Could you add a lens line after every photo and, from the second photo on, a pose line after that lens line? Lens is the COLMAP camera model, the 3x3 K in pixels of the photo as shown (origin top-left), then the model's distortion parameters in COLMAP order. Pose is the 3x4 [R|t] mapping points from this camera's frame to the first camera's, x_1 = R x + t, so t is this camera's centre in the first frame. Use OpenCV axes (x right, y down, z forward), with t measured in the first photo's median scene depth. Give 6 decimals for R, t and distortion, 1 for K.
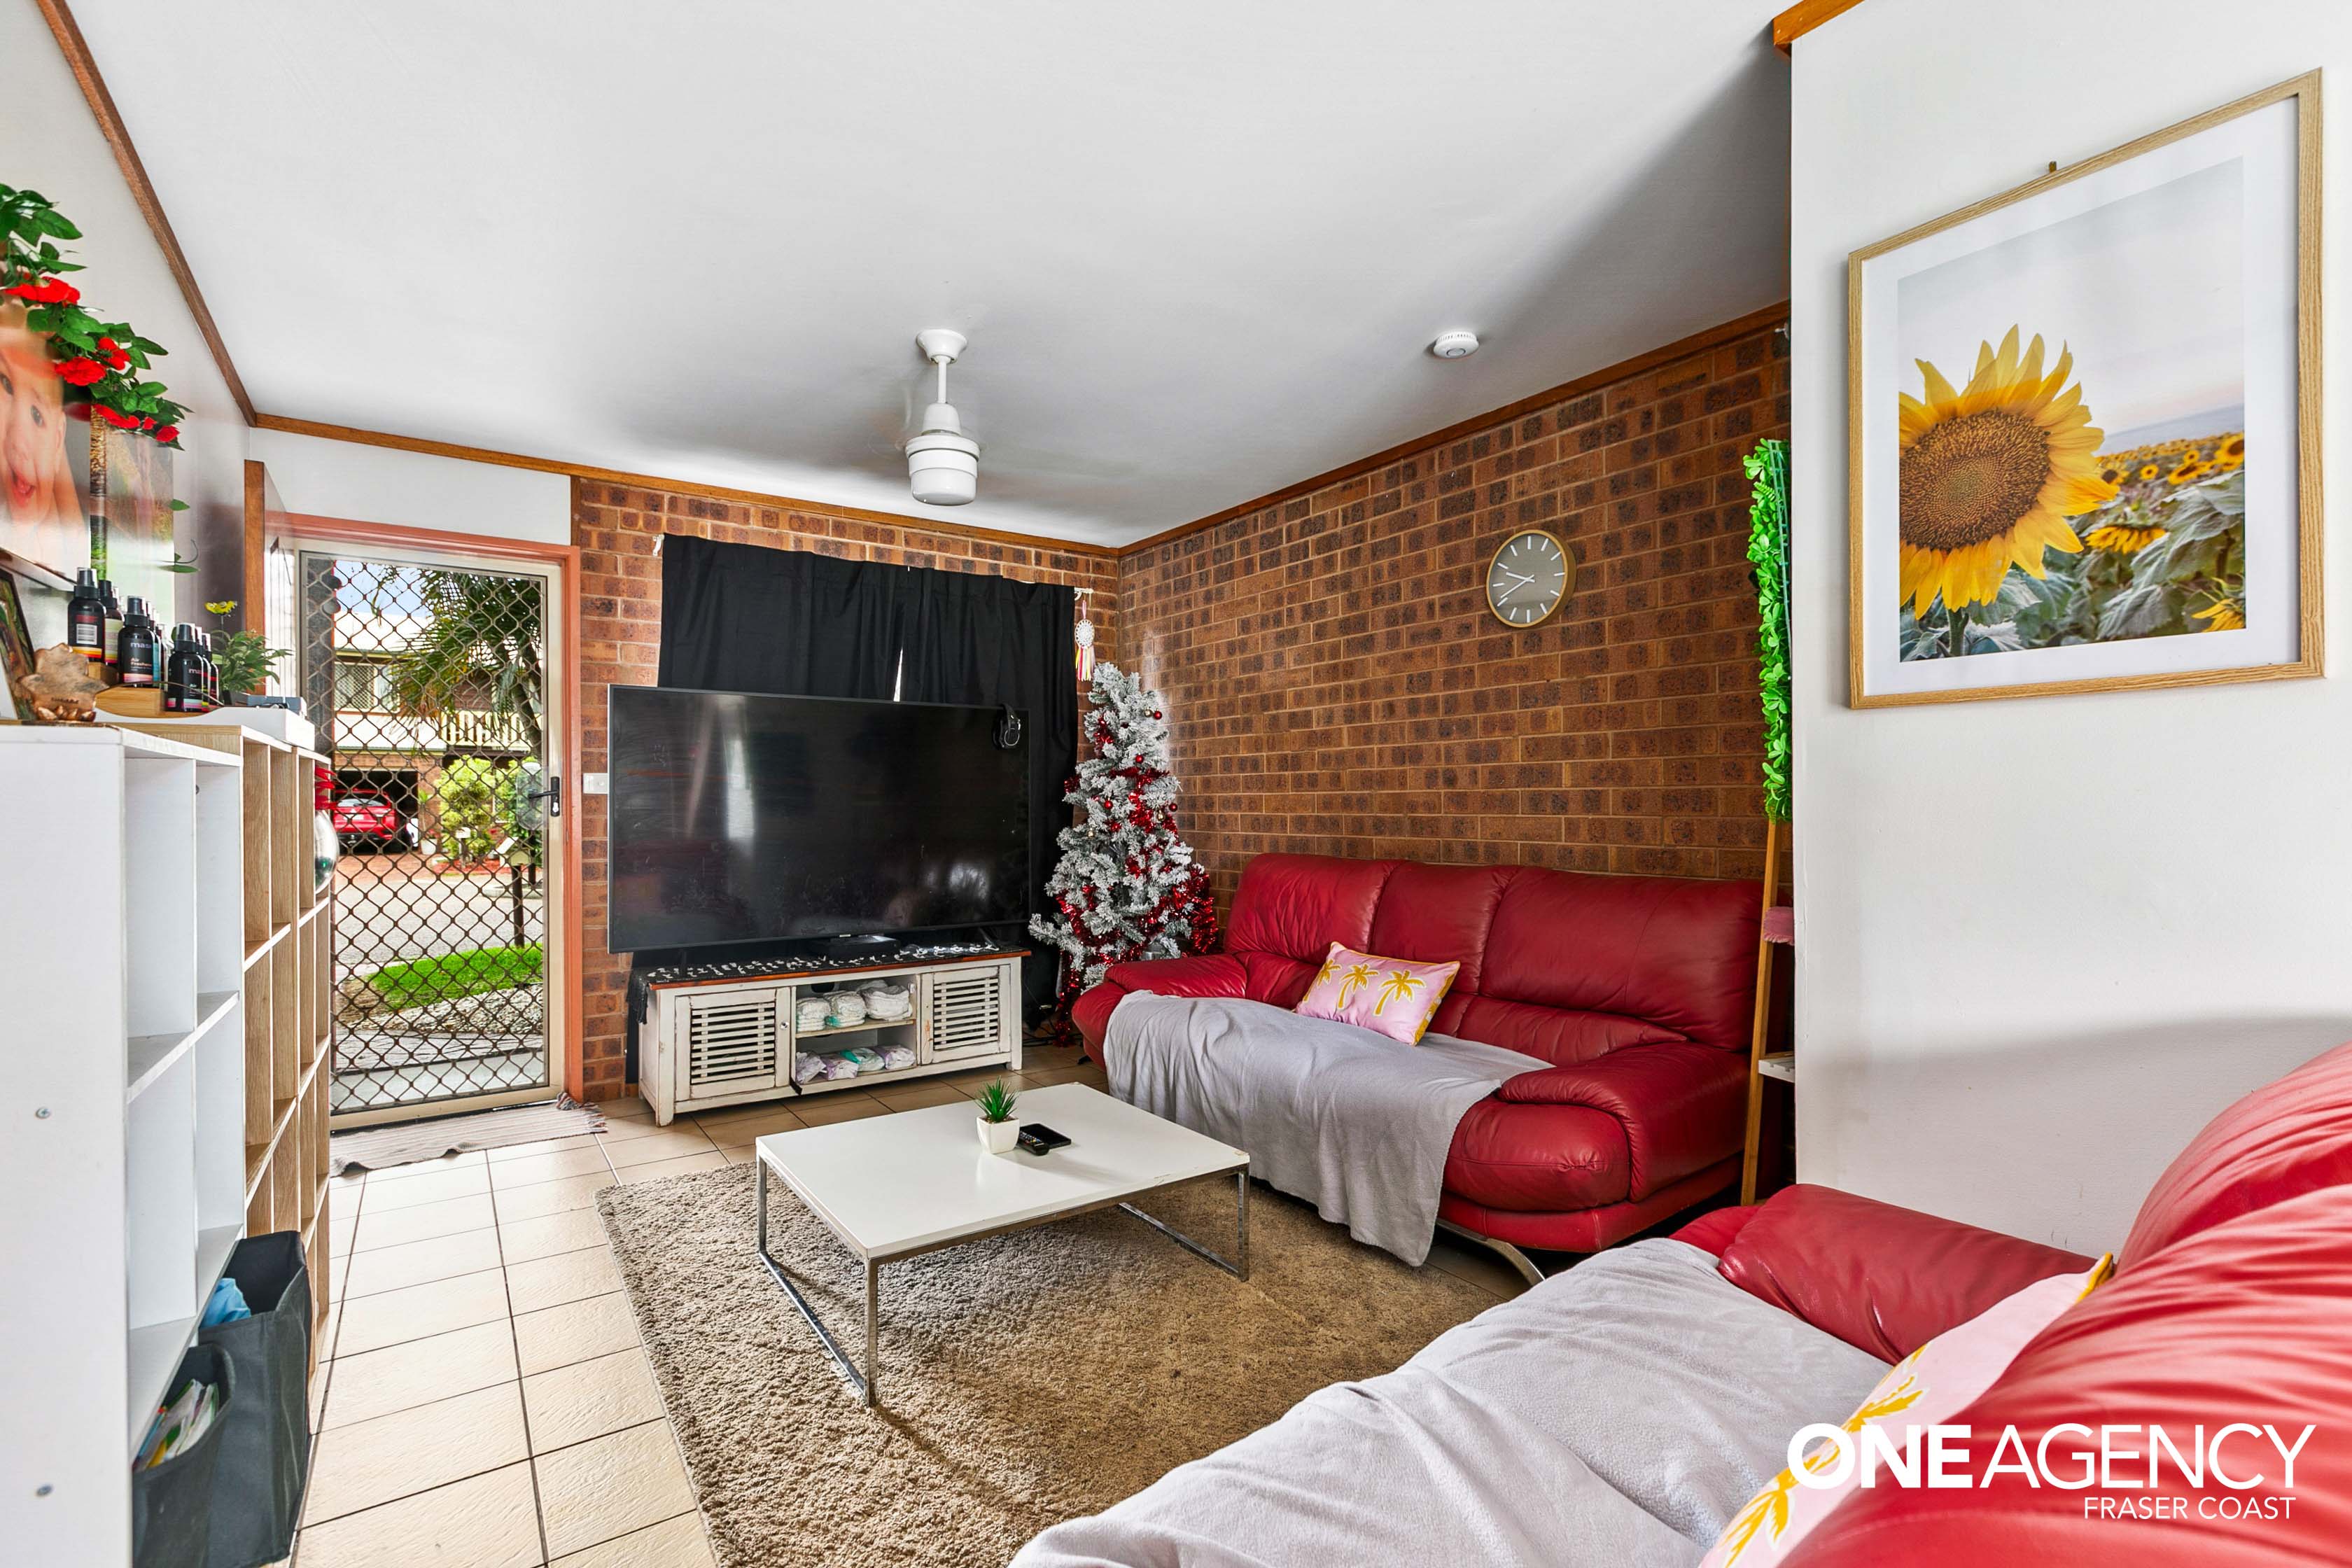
lens RADIAL K [[1055.5, 0, 1170.1], [0, 1055.5, 804.5], [0, 0, 1]] dist [0.002255, 0.000014]
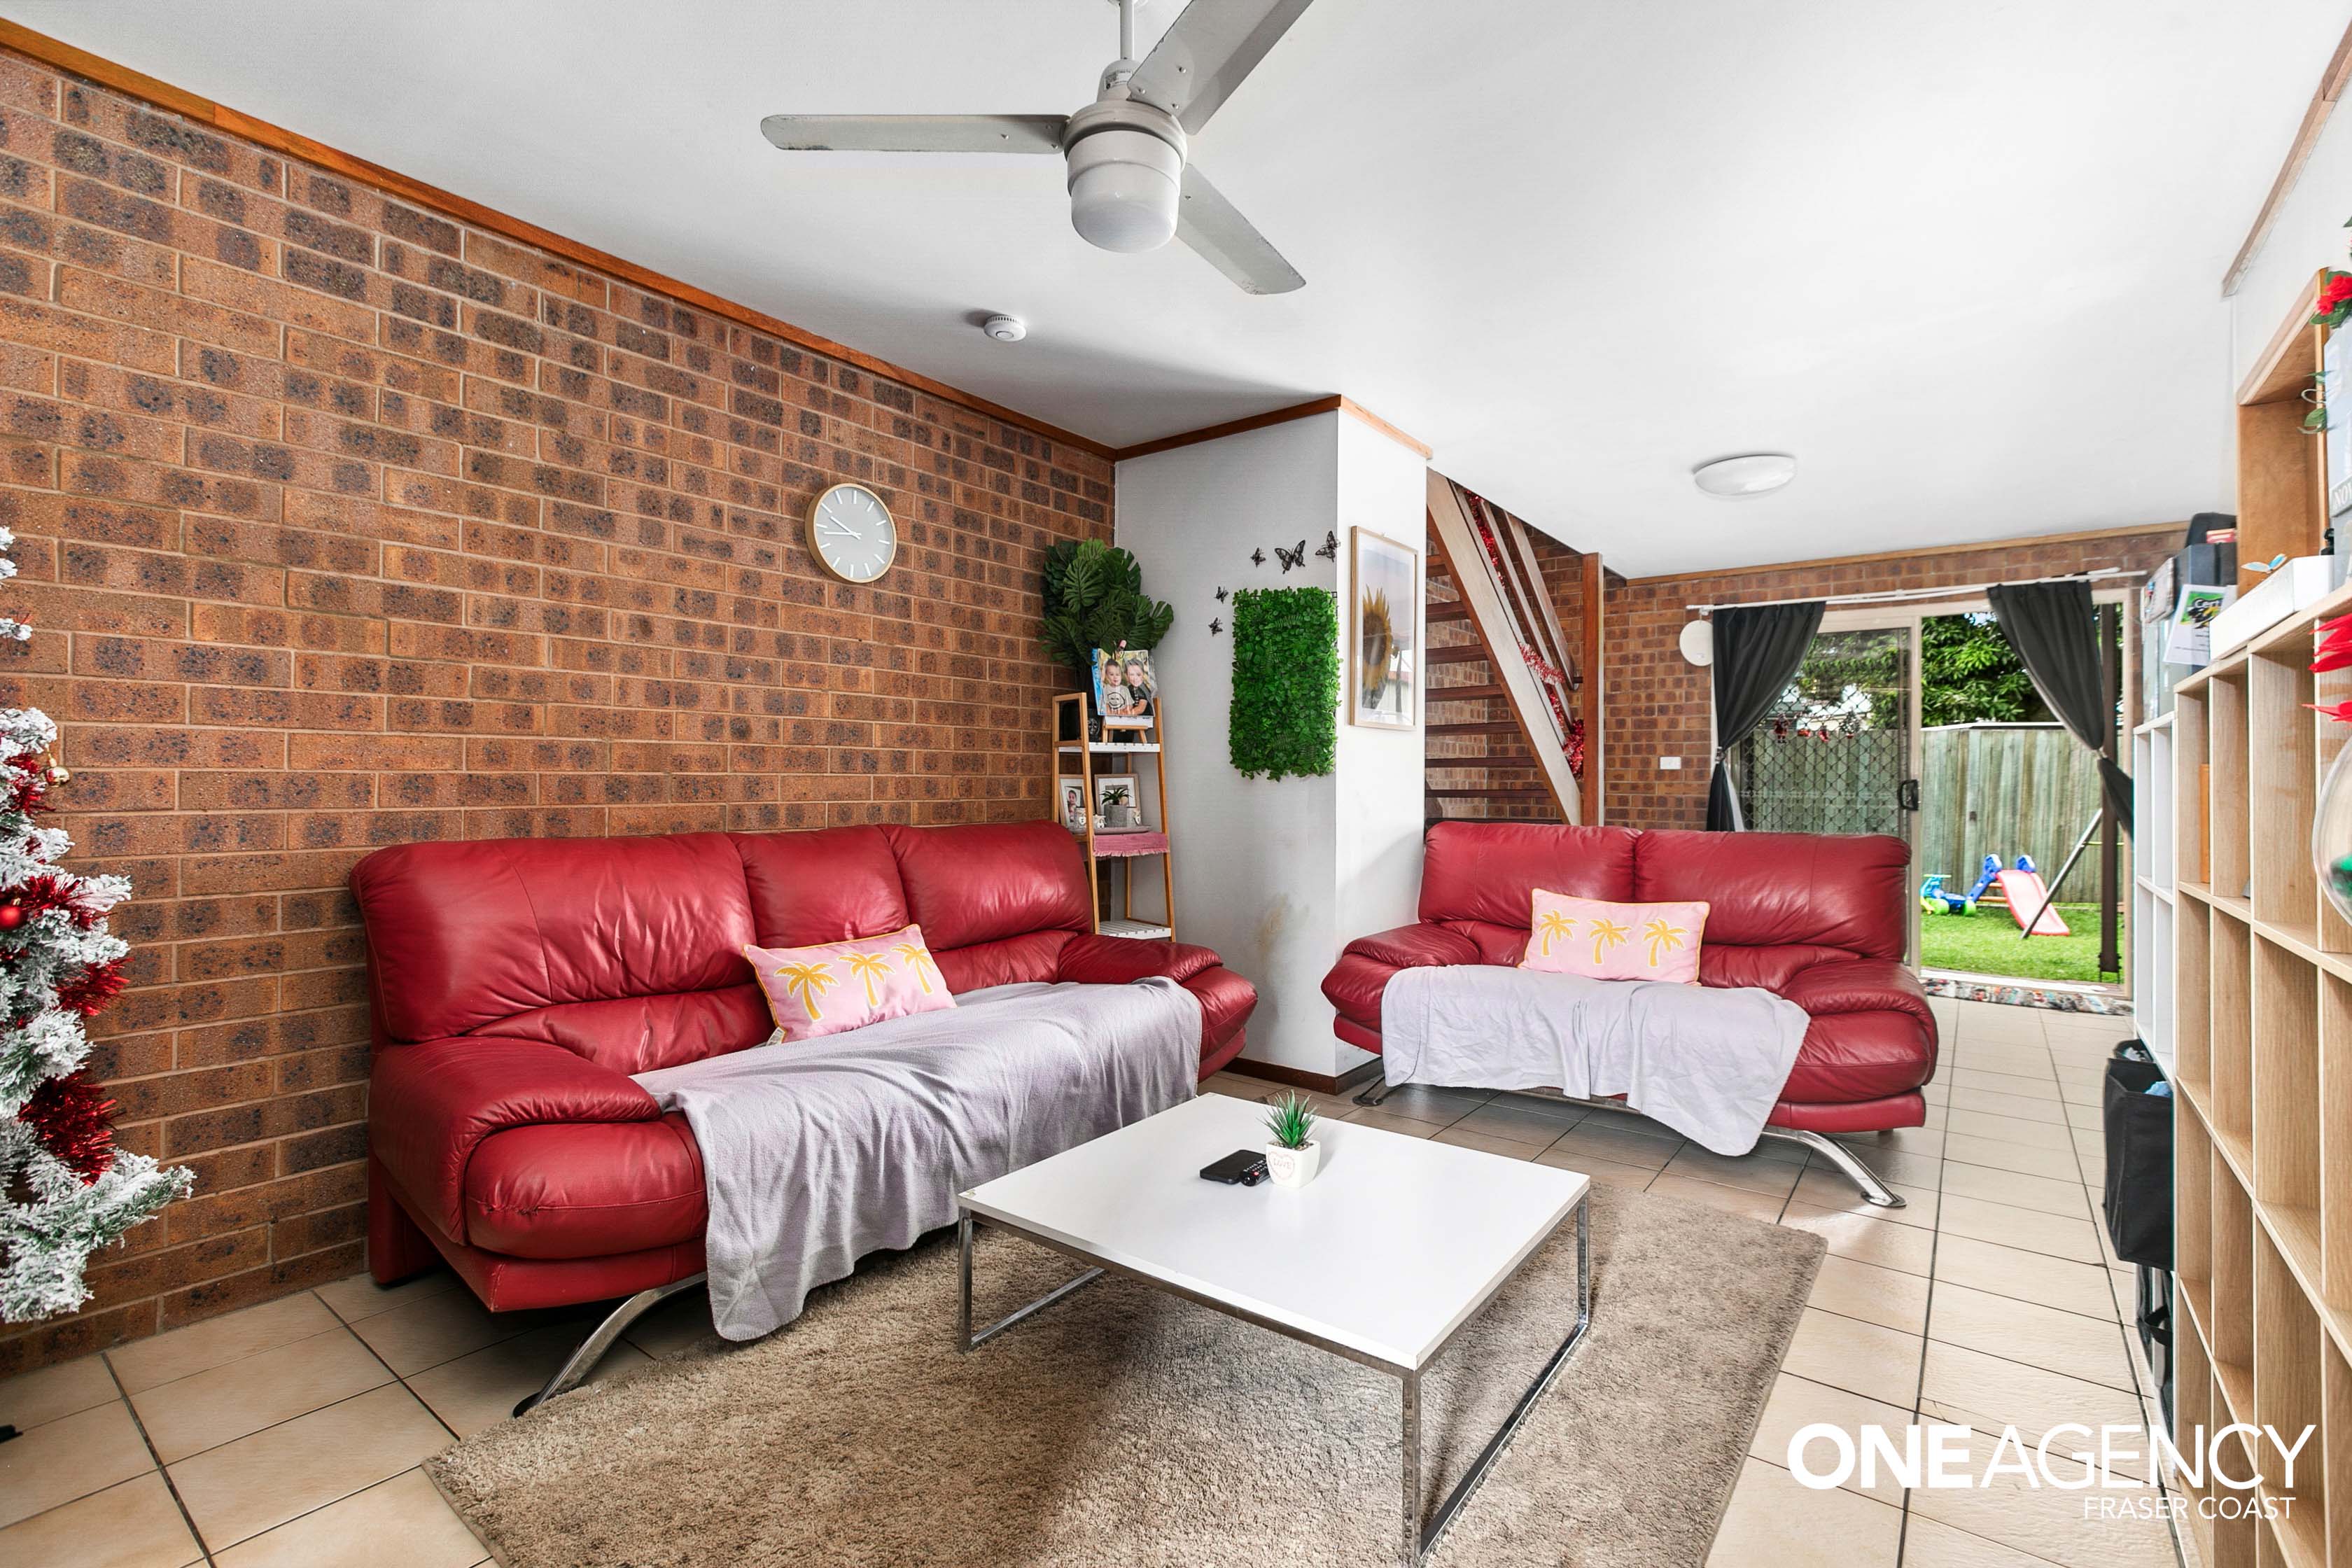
lens RADIAL K [[1055.5, 0, 1173.1], [0, 1055.5, 773.4], [0, 0, 1]] dist [0.002255, 0.000014]
pose [[-0.301747, 0.006418, 0.953367, -0.656411], [-0.005087, 0.999952, -0.008342, 0.015687], [-0.953375, -0.007367, -0.301700, 0.967346]]
